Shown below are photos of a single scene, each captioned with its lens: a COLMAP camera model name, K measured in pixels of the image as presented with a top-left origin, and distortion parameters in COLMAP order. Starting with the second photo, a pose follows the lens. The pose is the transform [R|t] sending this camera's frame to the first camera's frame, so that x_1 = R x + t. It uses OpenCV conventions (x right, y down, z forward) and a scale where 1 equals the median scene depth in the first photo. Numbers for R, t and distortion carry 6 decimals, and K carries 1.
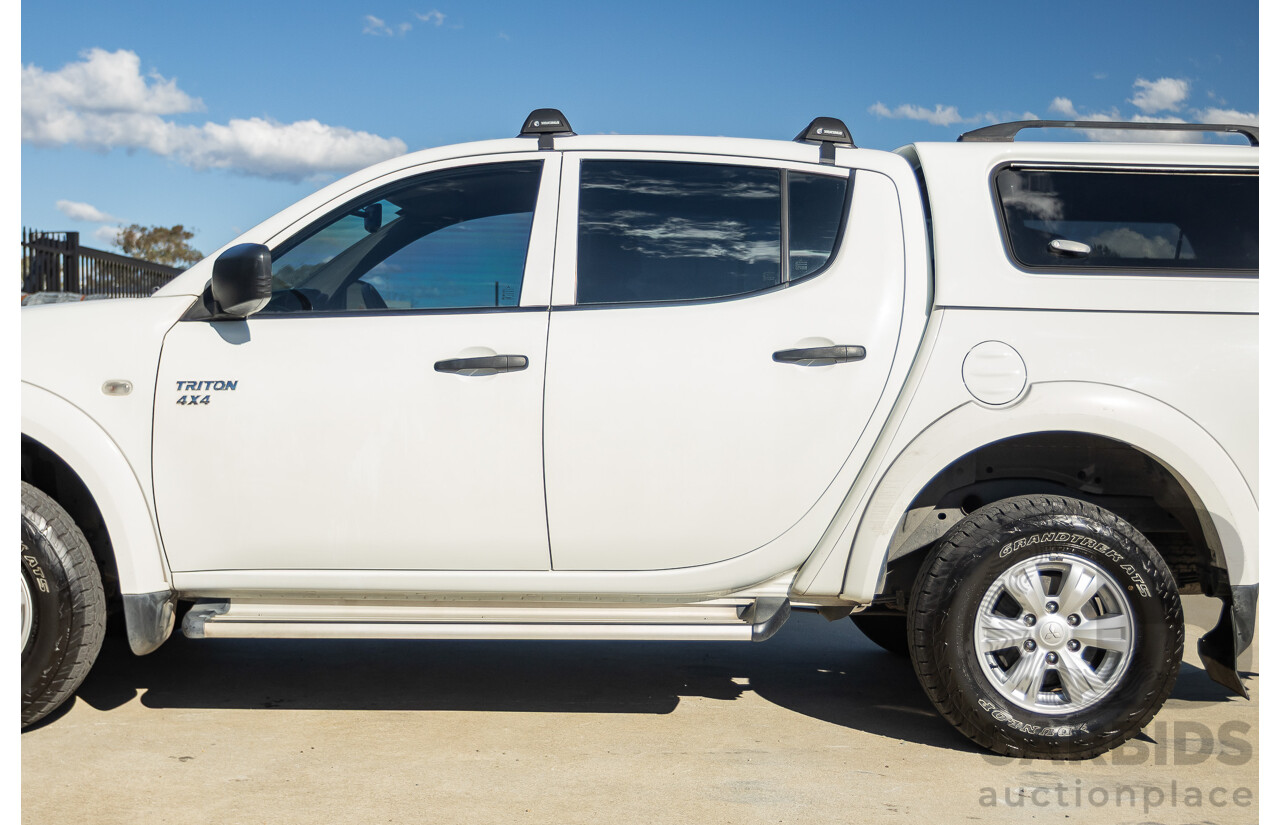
lens RADIAL K [[1249.4, 0, 640.0], [0, 1249.4, 412.5], [0, 0, 1]] dist [-0.005215, 0.005399]
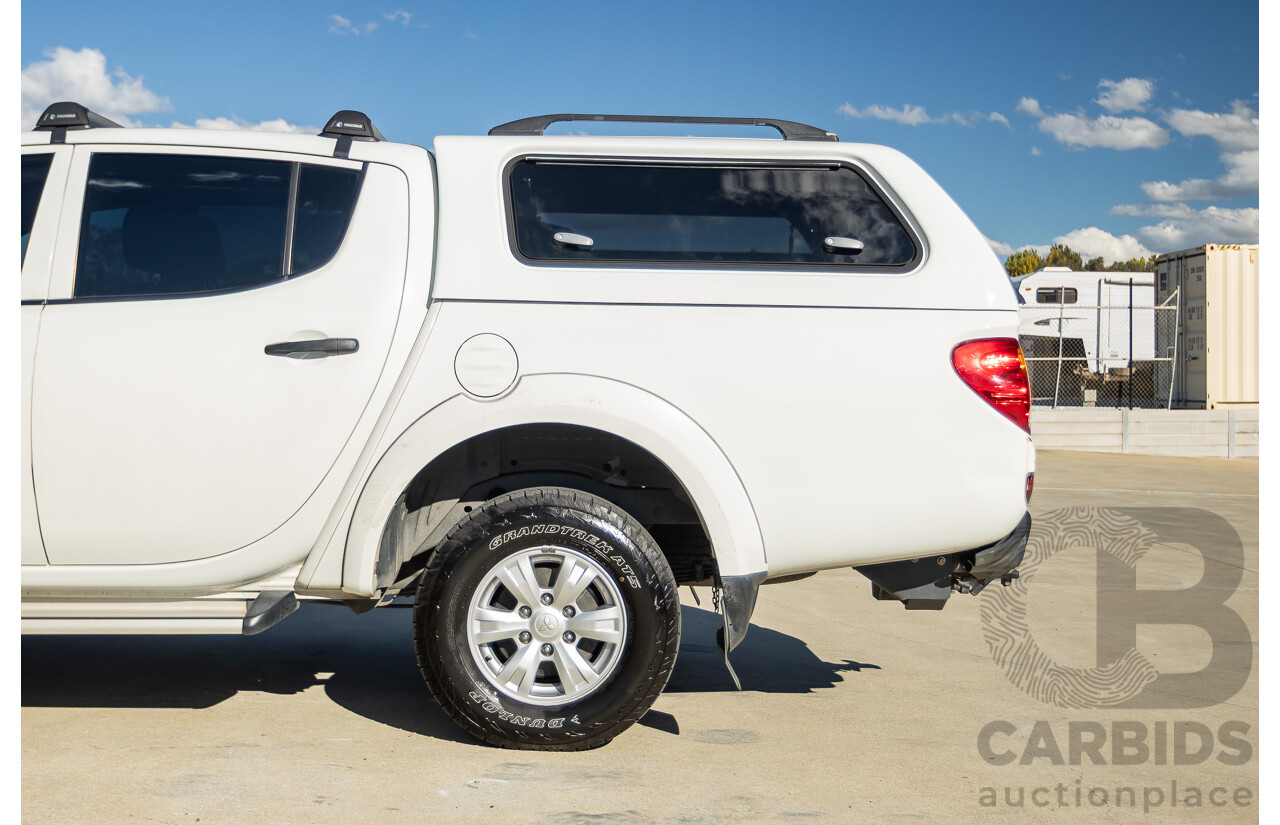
lens RADIAL K [[1249.4, 0, 640.0], [0, 1249.4, 412.5], [0, 0, 1]] dist [-0.005215, 0.005399]
pose [[0.999843, -0.003524, 0.017358, 0.382543], [0.003522, 0.999994, 0.000132, 0.006251], [-0.017359, -0.000071, 0.999849, -0.003881]]
